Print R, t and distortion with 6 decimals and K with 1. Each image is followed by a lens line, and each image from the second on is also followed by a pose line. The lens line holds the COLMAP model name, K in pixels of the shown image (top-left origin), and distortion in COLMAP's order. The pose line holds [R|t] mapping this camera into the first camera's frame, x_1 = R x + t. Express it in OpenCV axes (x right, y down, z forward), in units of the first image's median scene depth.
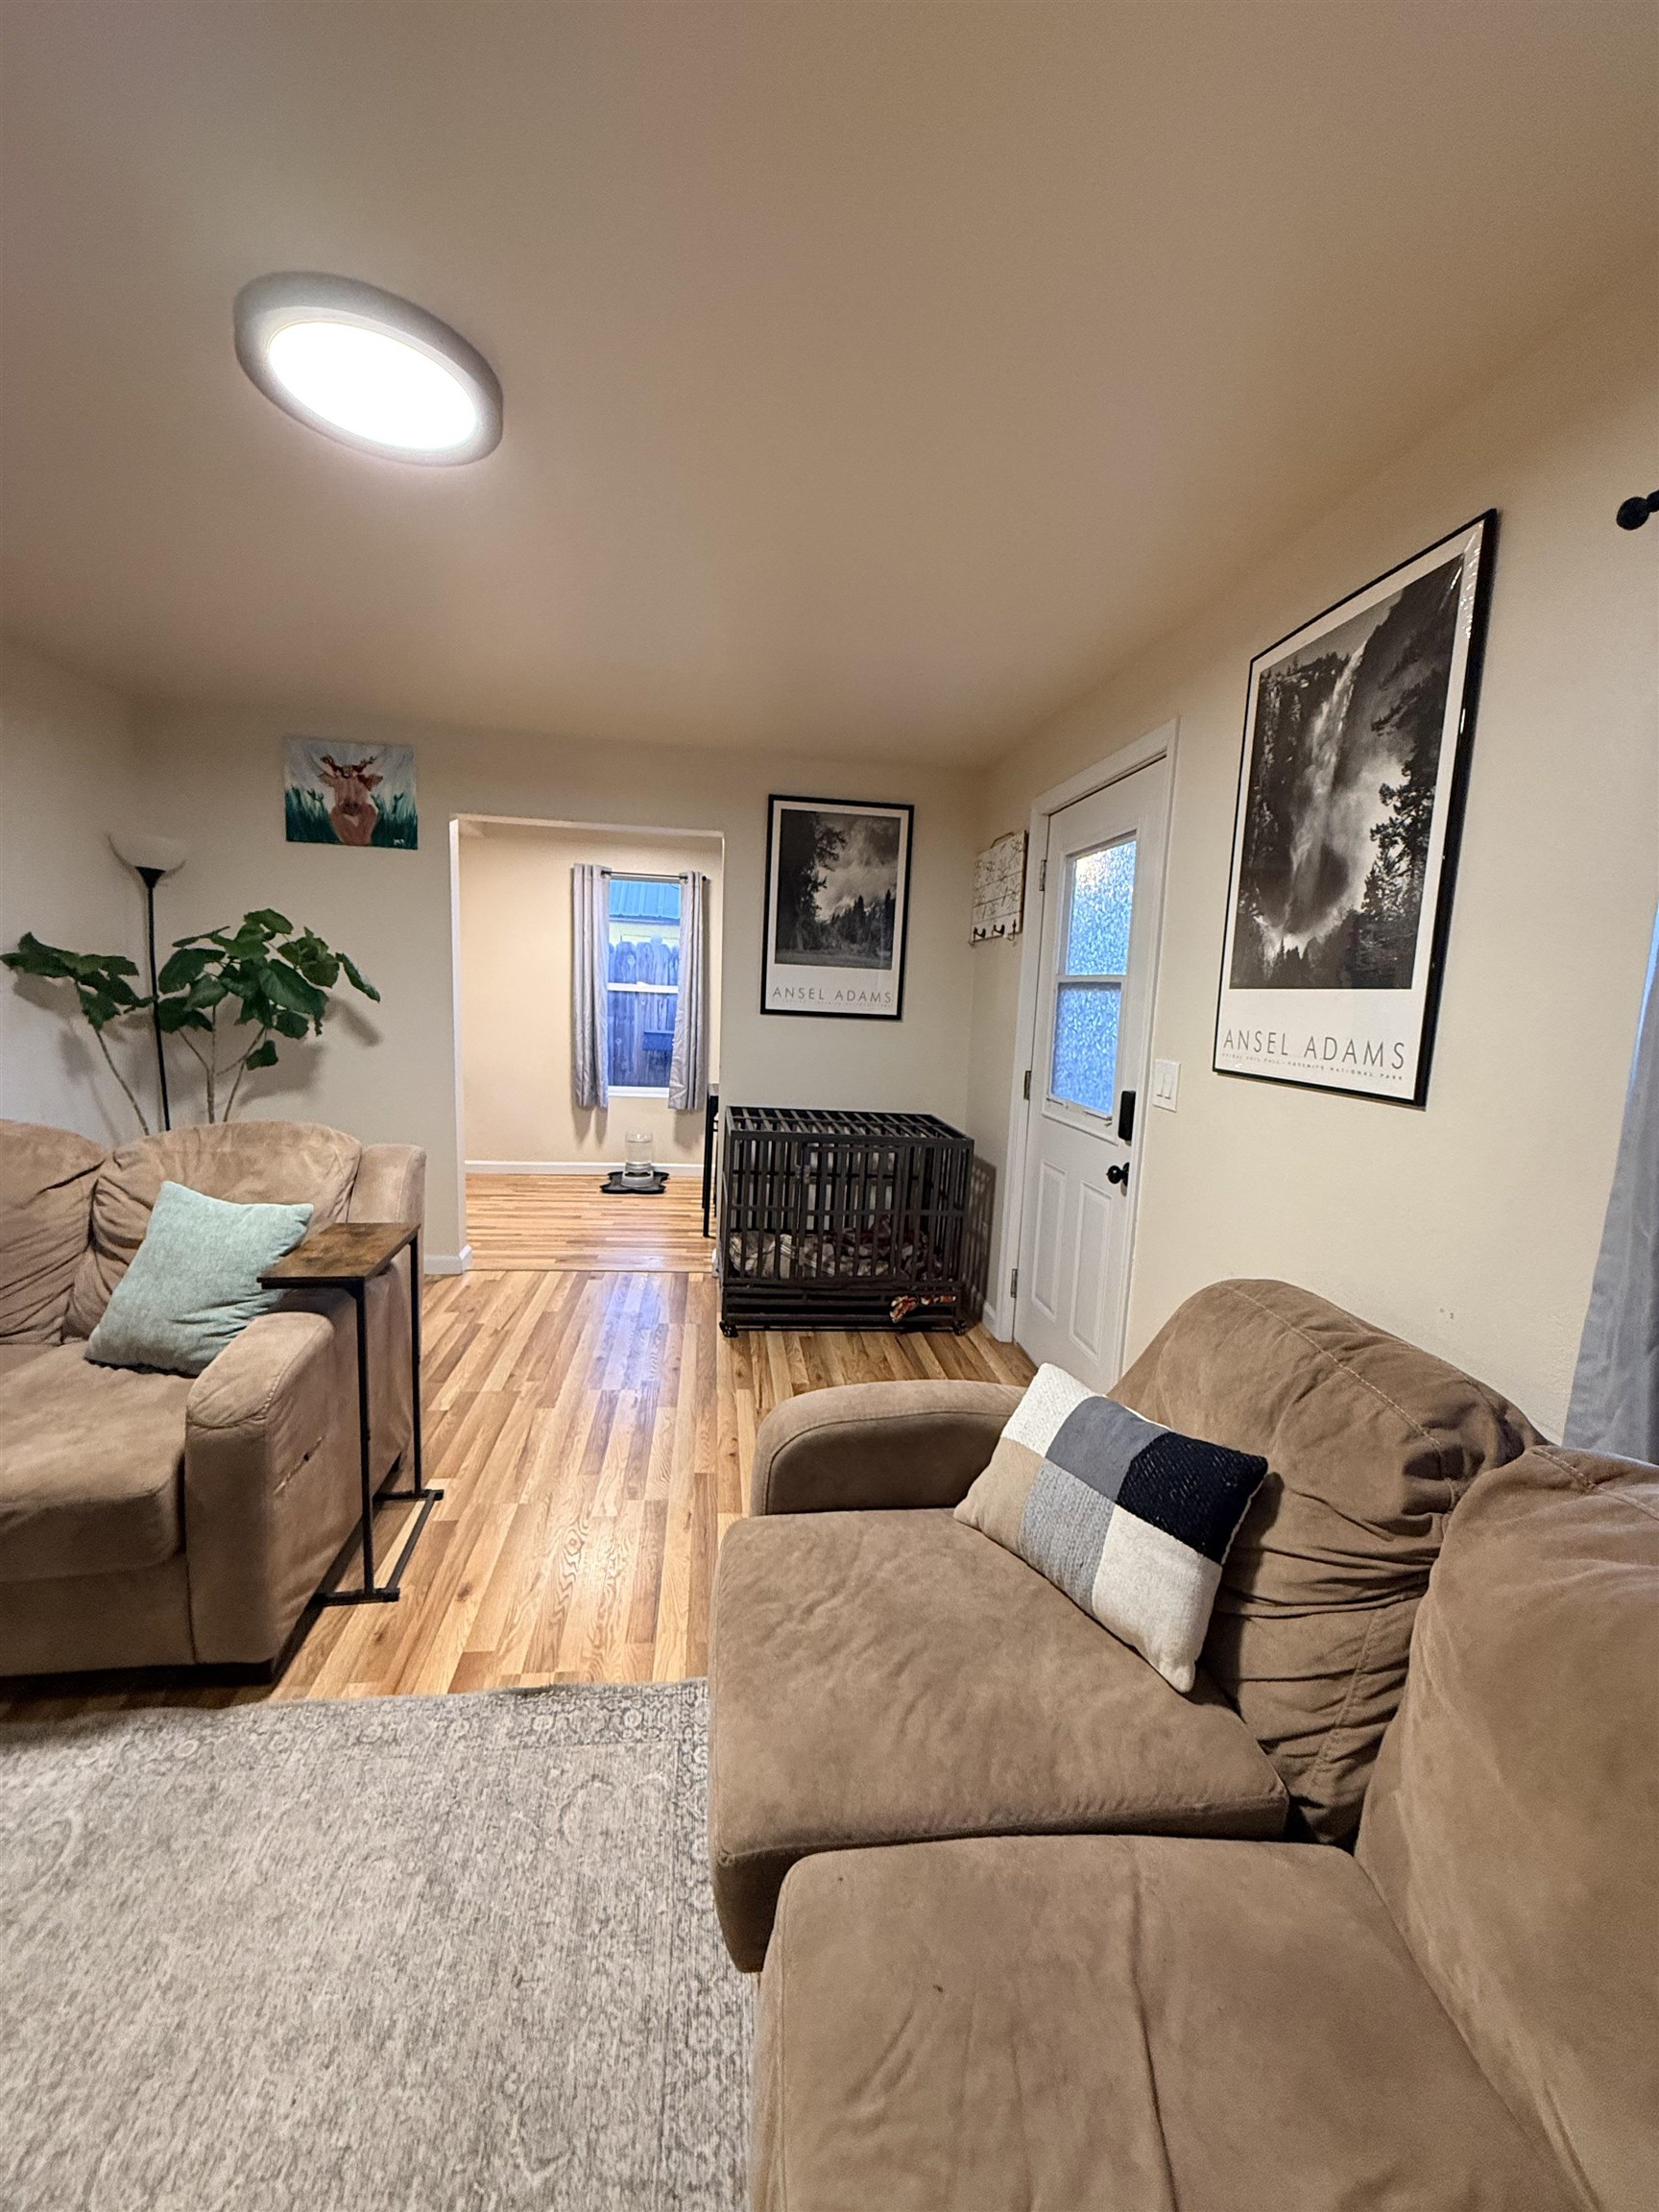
lens RADIAL K [[877.7, 0, 827.7], [0, 877.7, 1102.3], [0, 0, 1]] dist [0.001397, -0.000596]
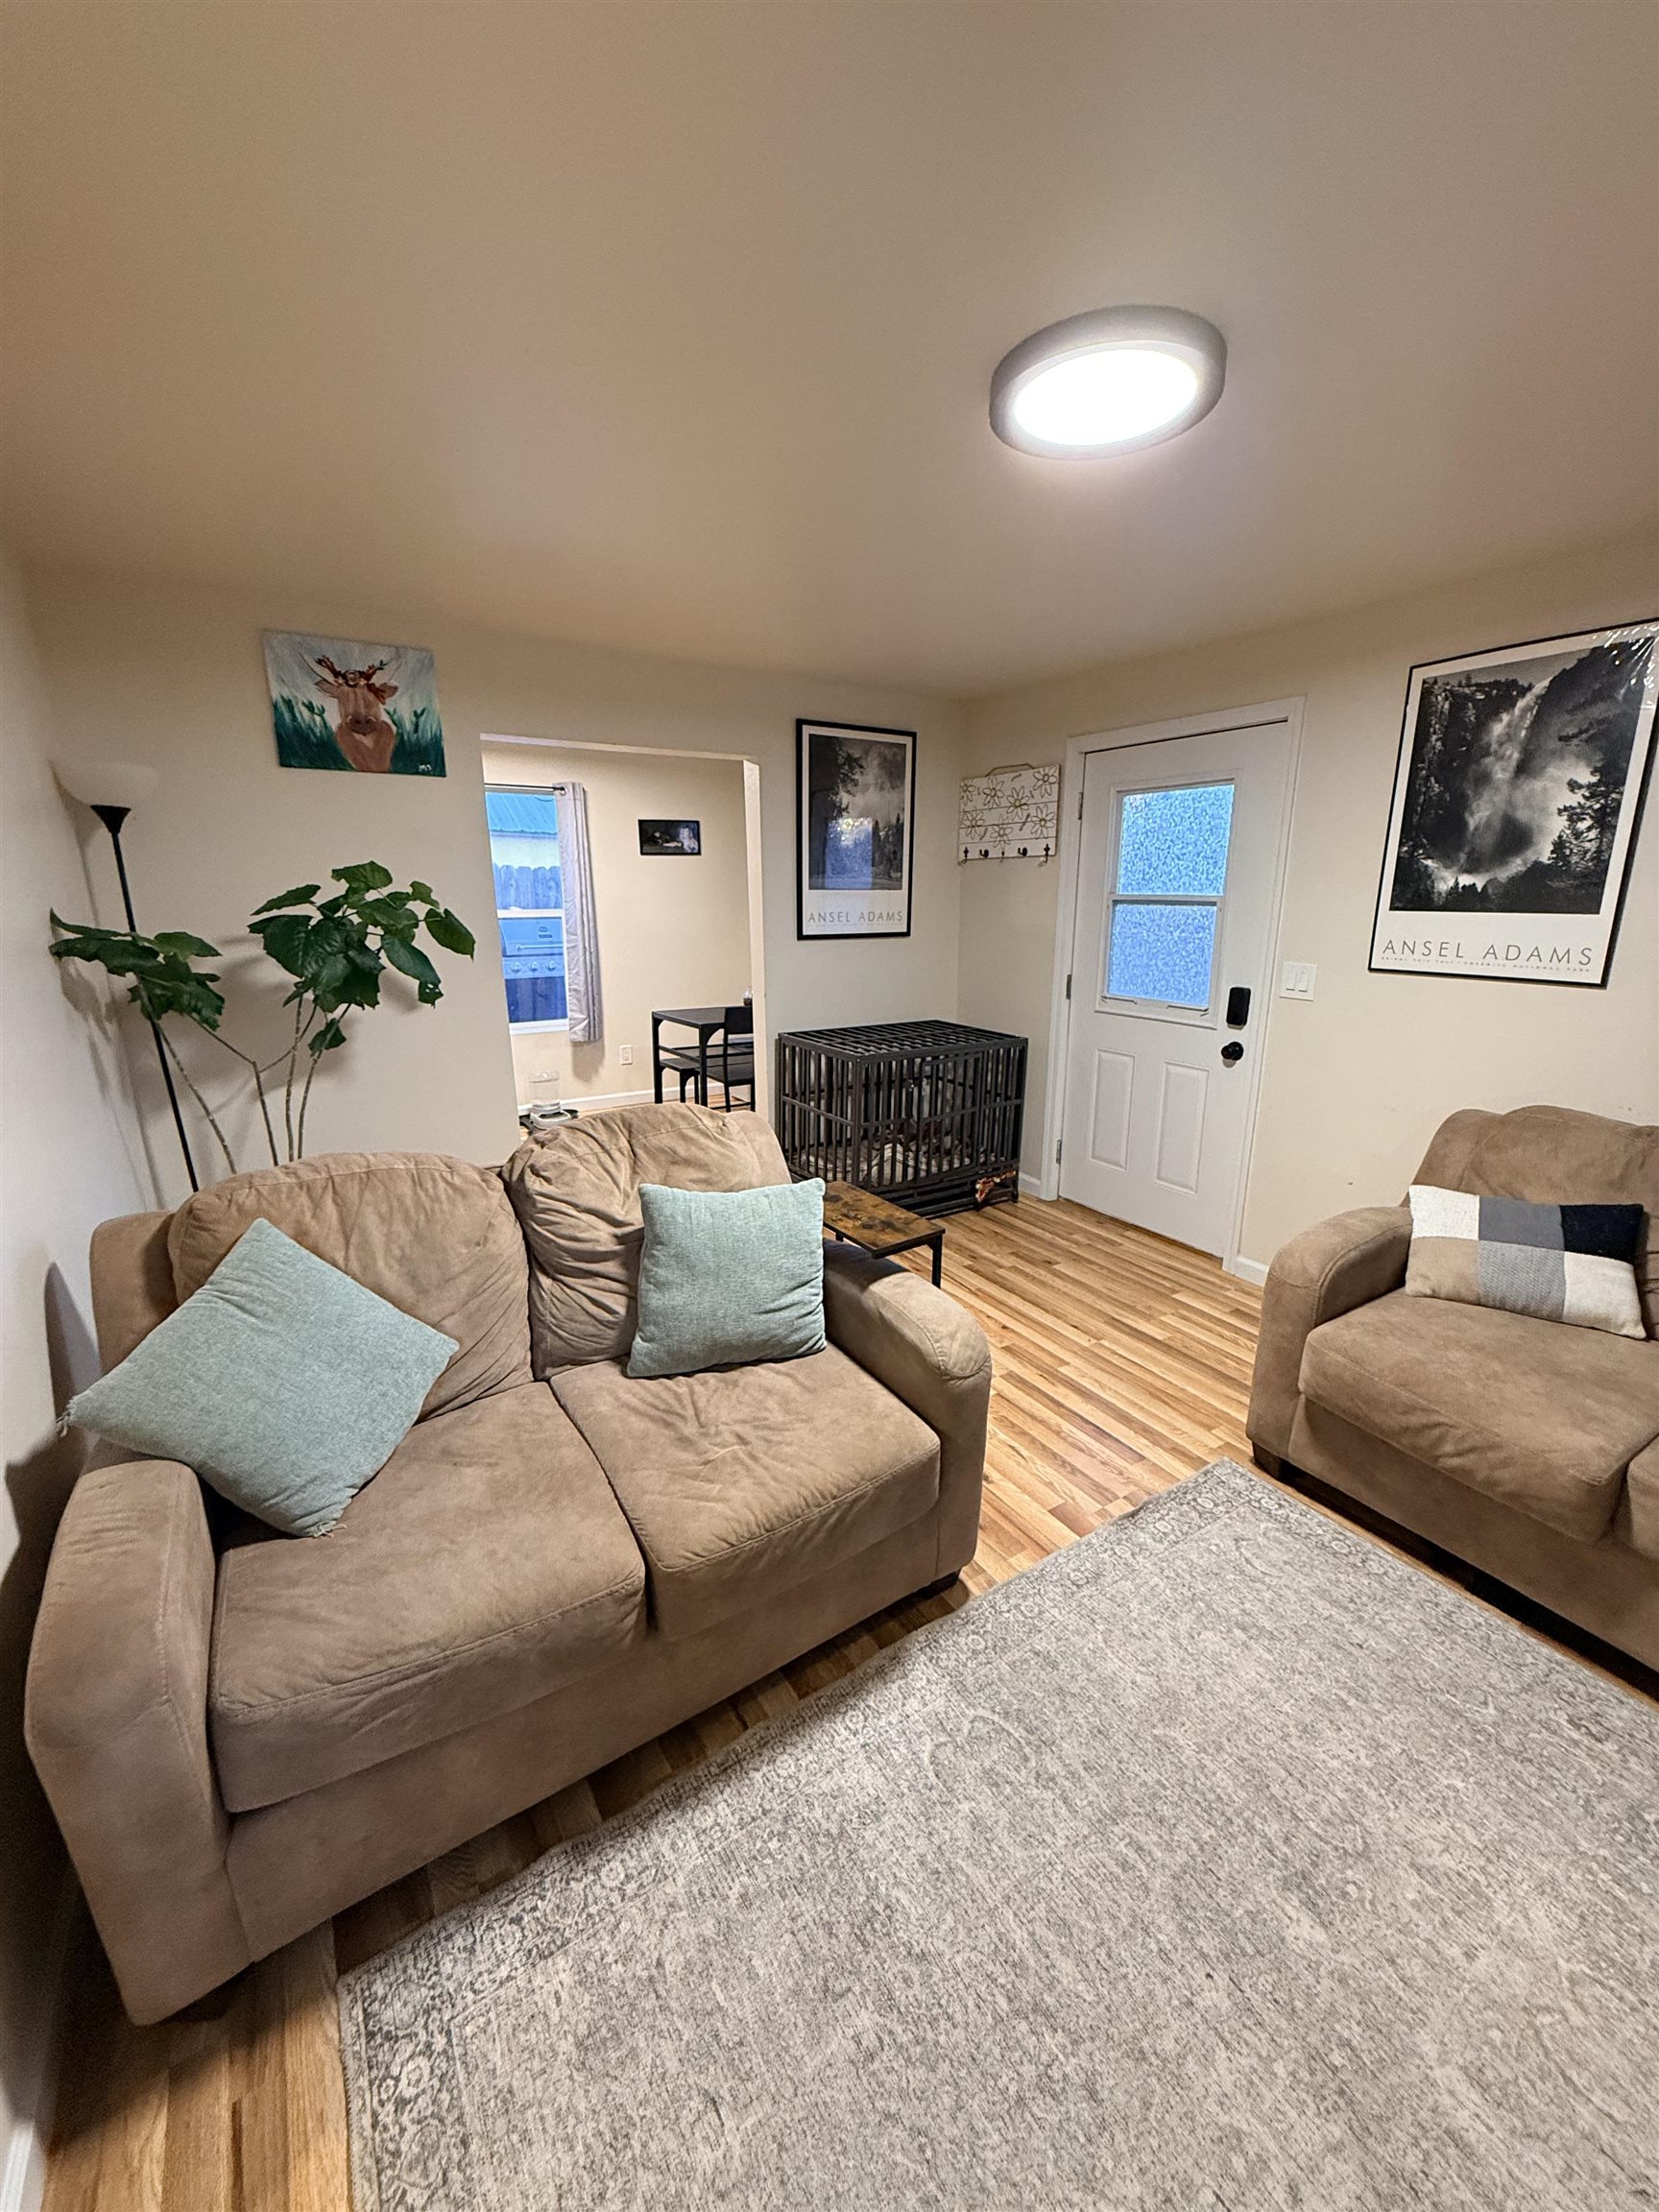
lens RADIAL K [[876.0, 0, 830.6], [0, 876.0, 1103.6], [0, 0, 1]] dist [-0.000893, 0.000144]
pose [[0.903688, -0.147774, 0.401884, -1.085118], [0.096176, 0.984630, 0.145786, -0.130630], [-0.417251, -0.093094, 0.904011, 0.086291]]
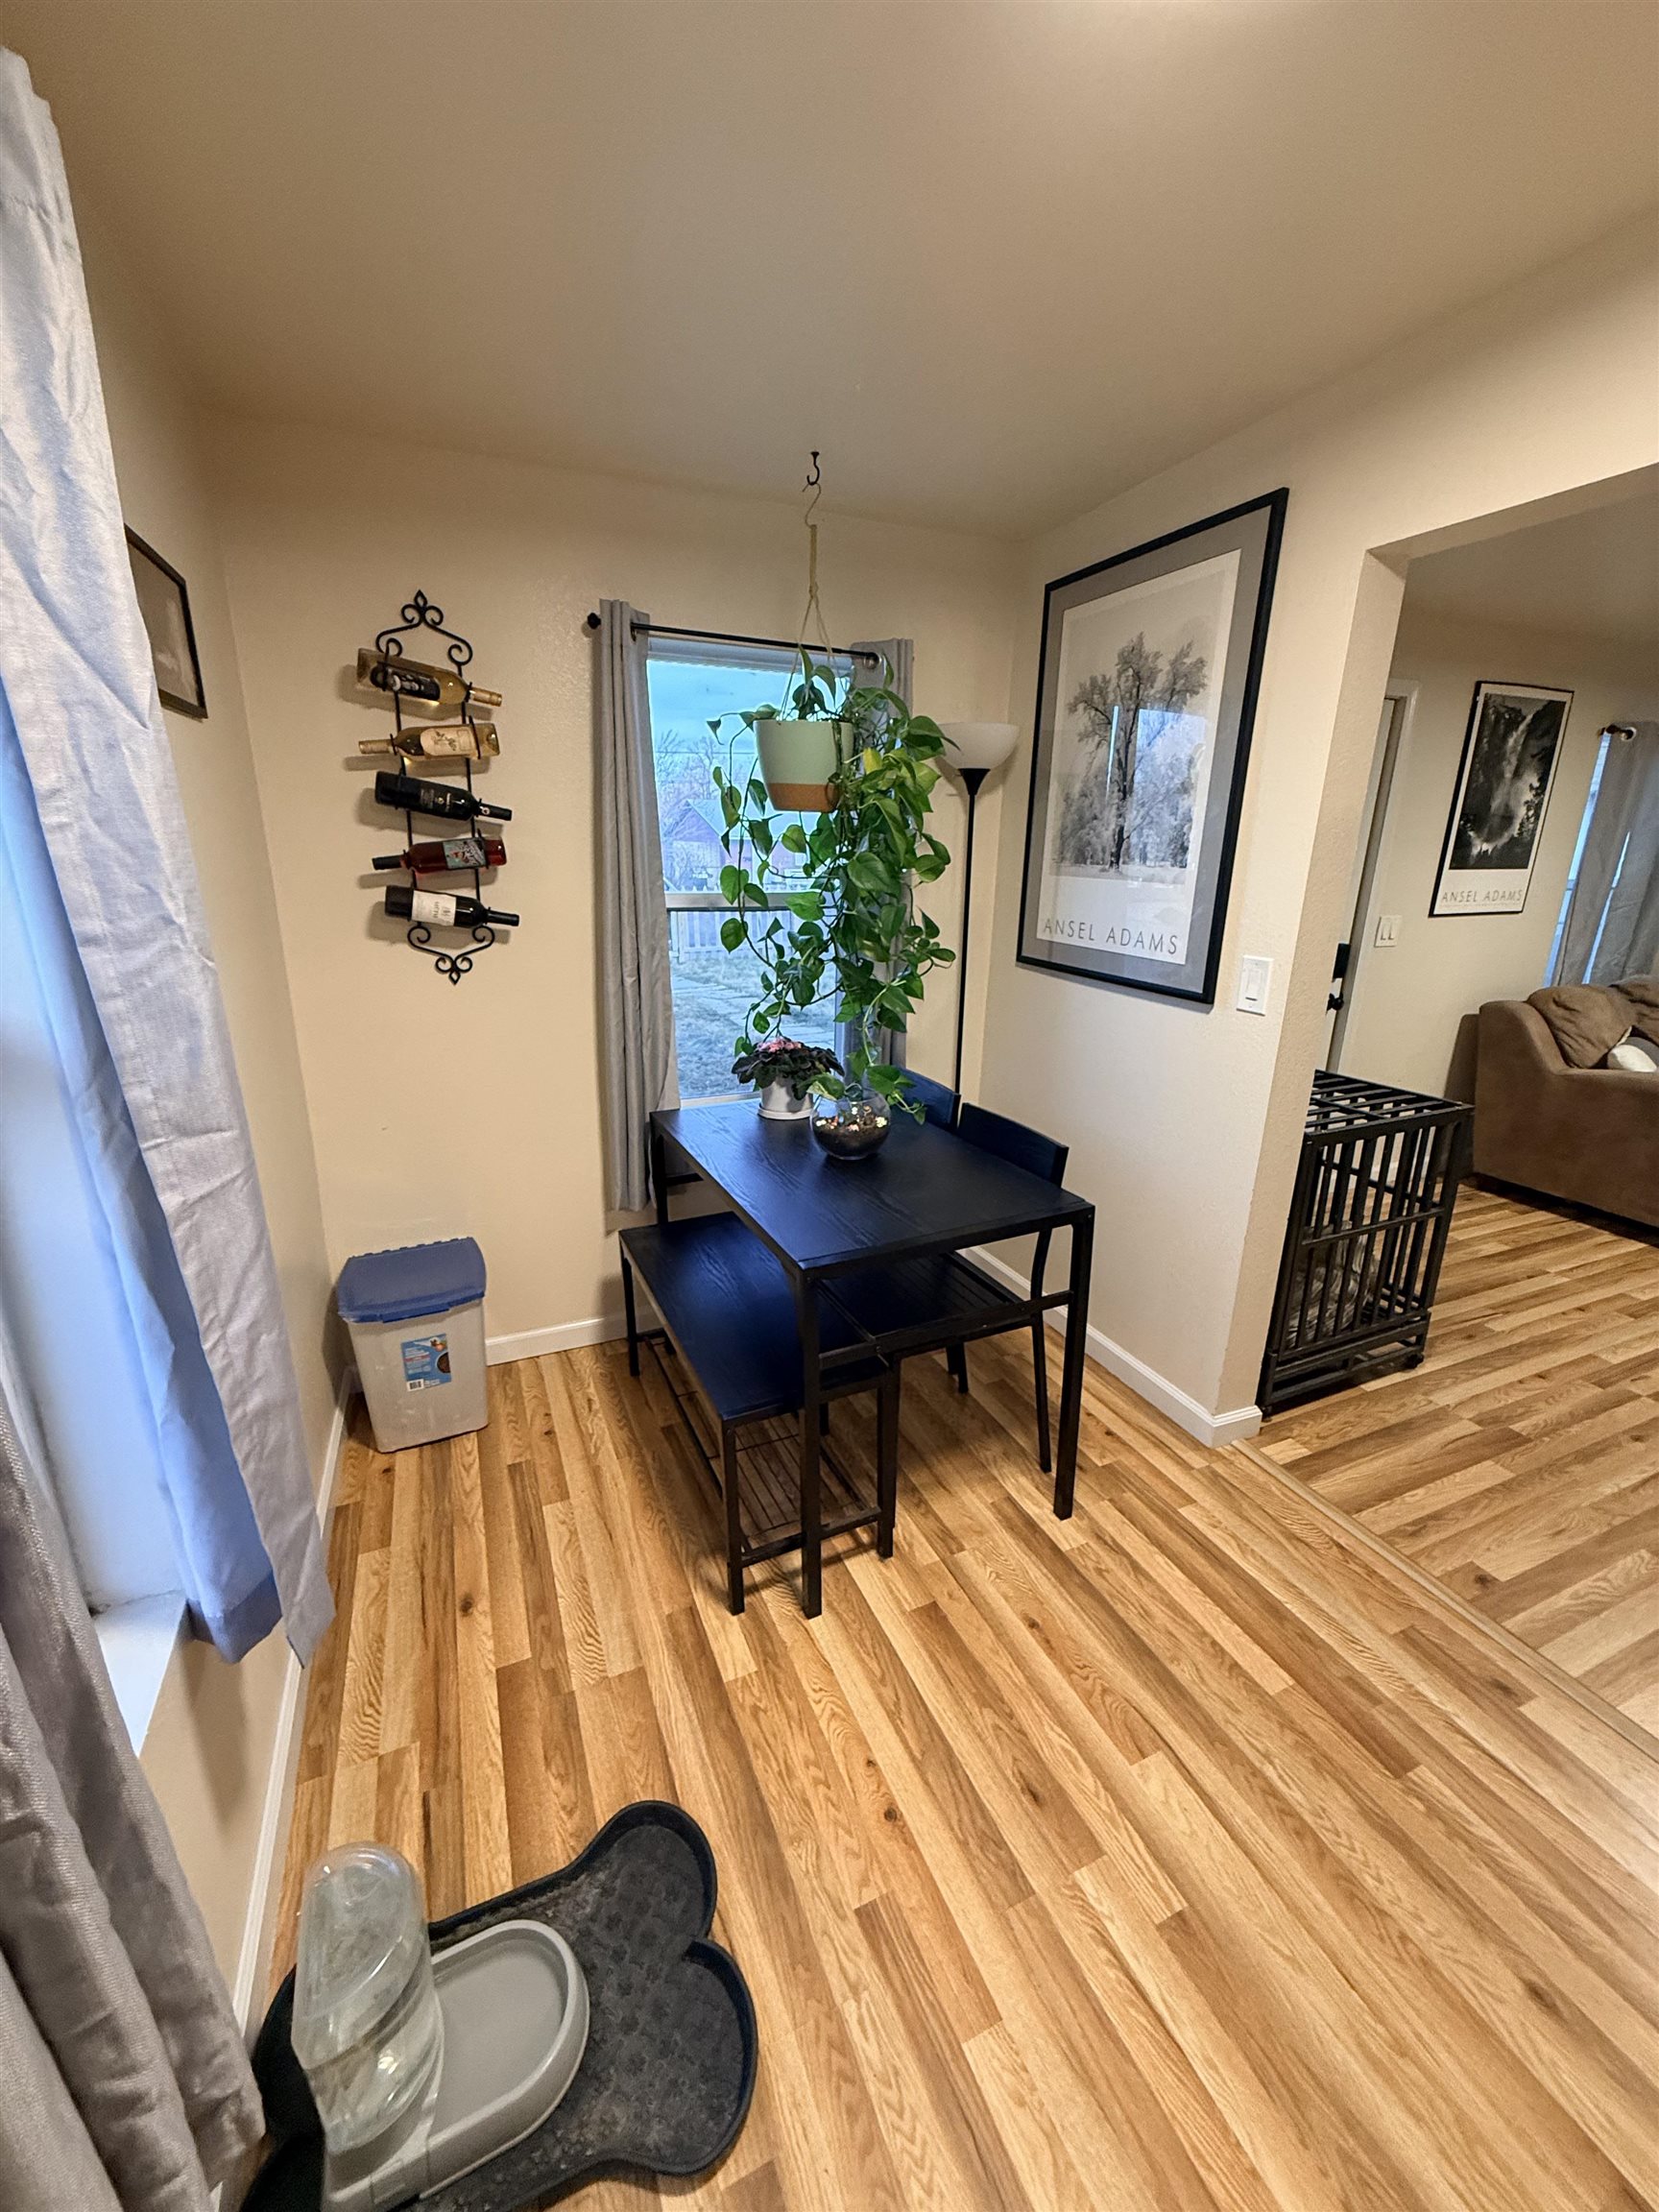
lens RADIAL K [[877.7, 0, 827.7], [0, 877.7, 1102.3], [0, 0, 1]] dist [0.001397, -0.000596]
pose [[-0.276543, -0.318043, 0.906848, -1.150938], [0.099701, 0.929061, 0.356237, -0.524585], [-0.955816, 0.188928, -0.225216, 3.121273]]
